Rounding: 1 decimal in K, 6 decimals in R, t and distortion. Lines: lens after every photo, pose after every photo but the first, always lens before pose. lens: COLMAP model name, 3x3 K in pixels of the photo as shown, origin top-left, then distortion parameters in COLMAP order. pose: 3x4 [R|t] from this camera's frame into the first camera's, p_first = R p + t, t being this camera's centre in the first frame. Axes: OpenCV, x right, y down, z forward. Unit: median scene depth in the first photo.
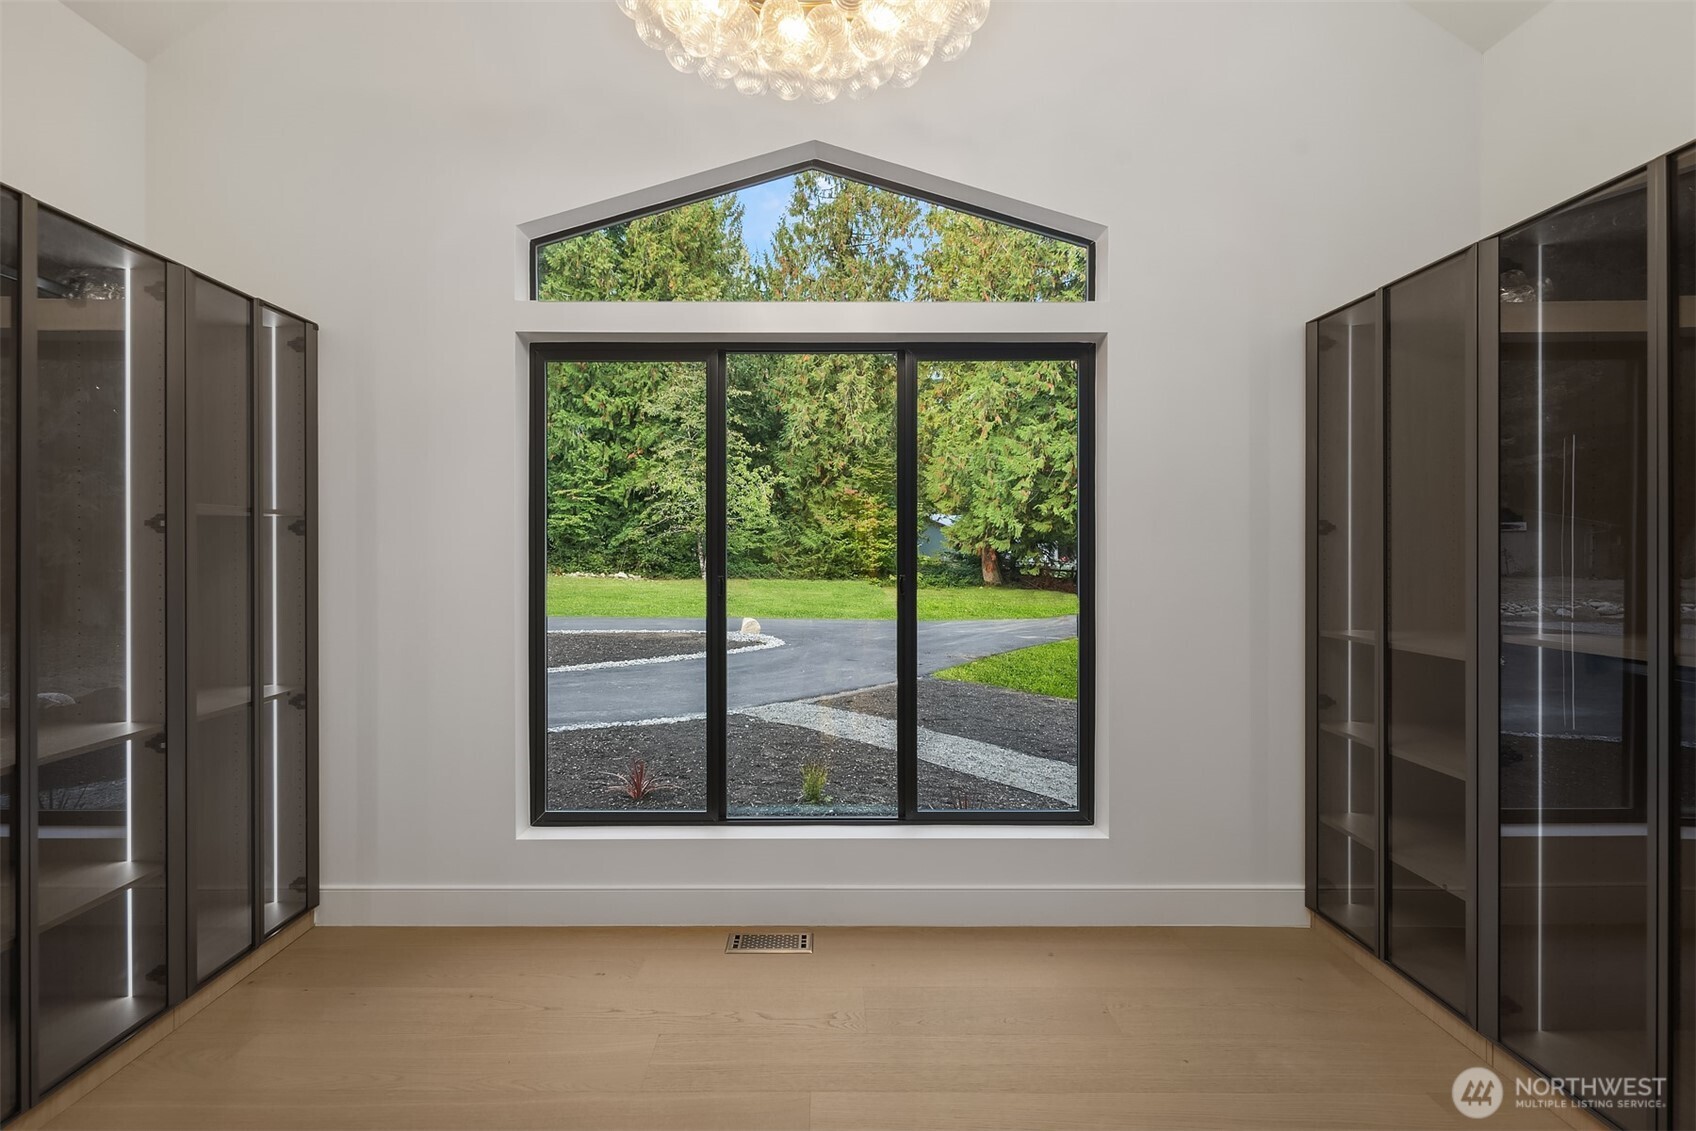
lens RADIAL K [[823.2, 0, 848.0], [0, 823.2, 565.5], [0, 0, 1]] dist [0.000127, -0.000014]
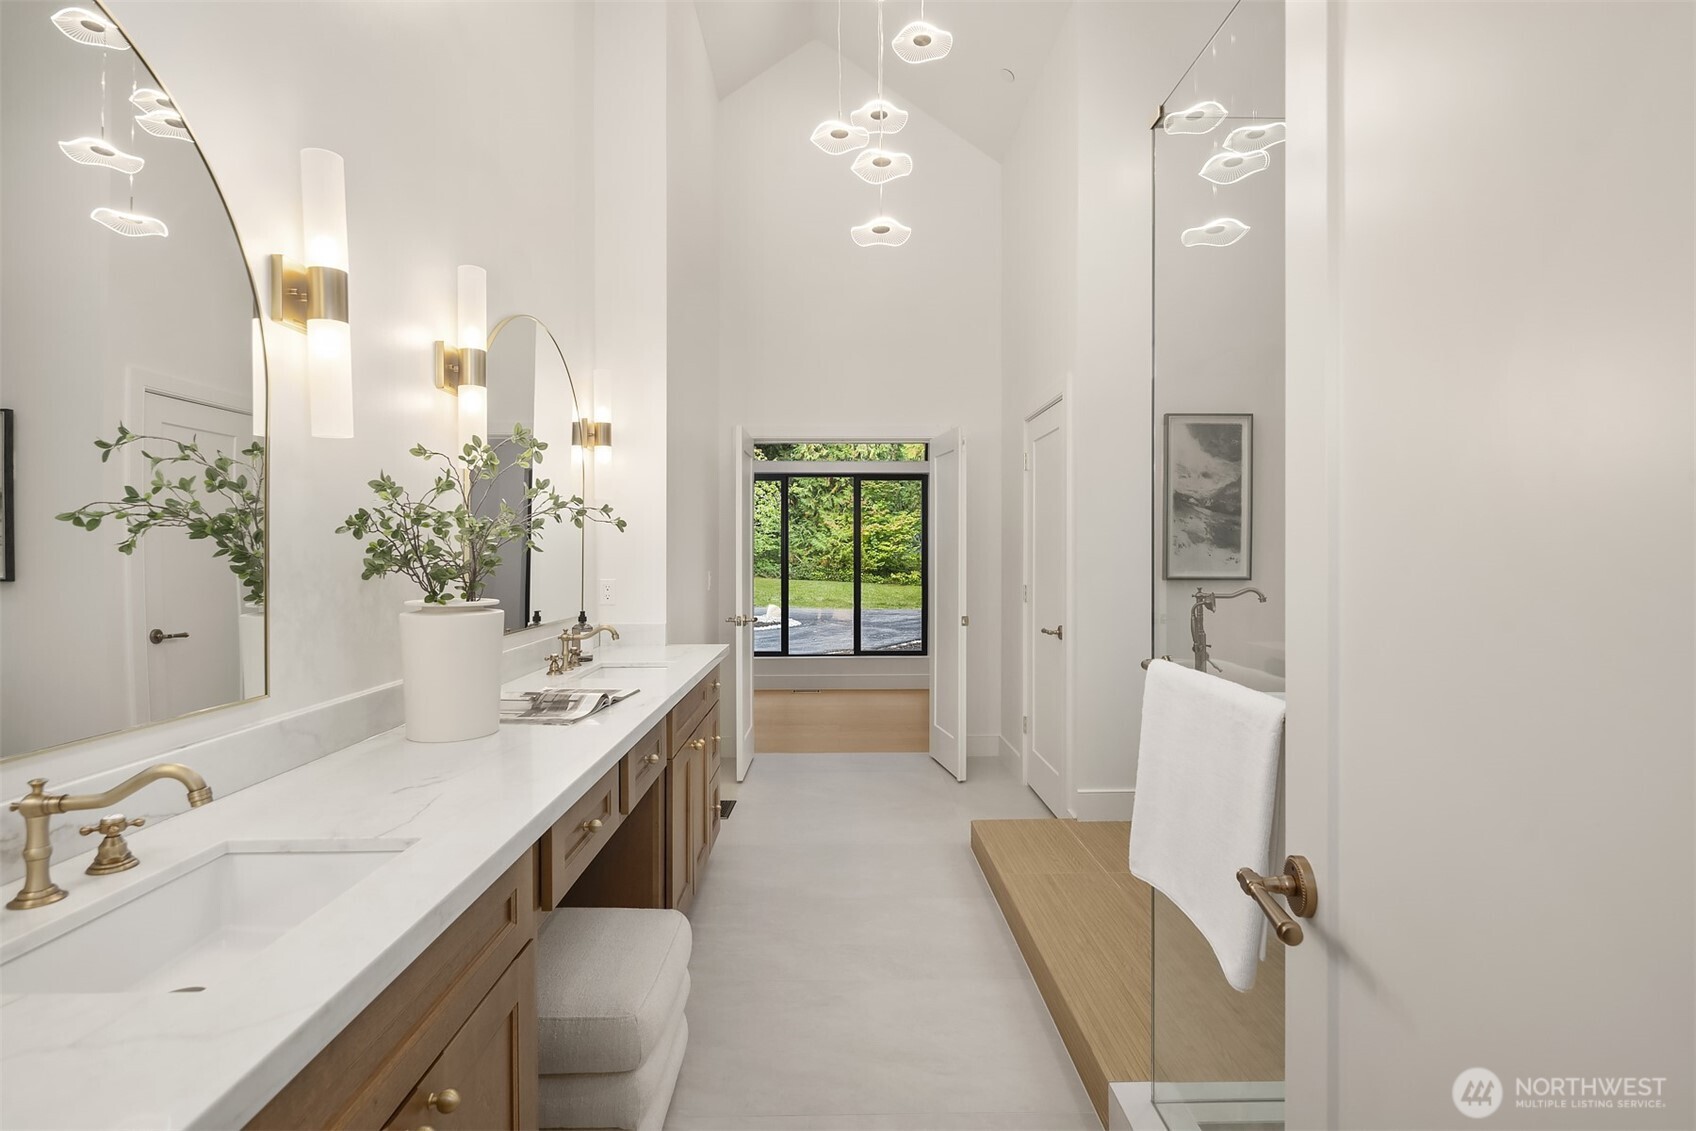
lens RADIAL K [[823.2, 0, 848.0], [0, 823.2, 565.5], [0, 0, 1]] dist [0.000127, -0.000014]
pose [[0.999918, -0.000576, -0.012778, 0.005907], [0.000557, 0.999999, -0.001555, 0.002136], [0.012779, 0.001547, 0.999917, -0.125474]]
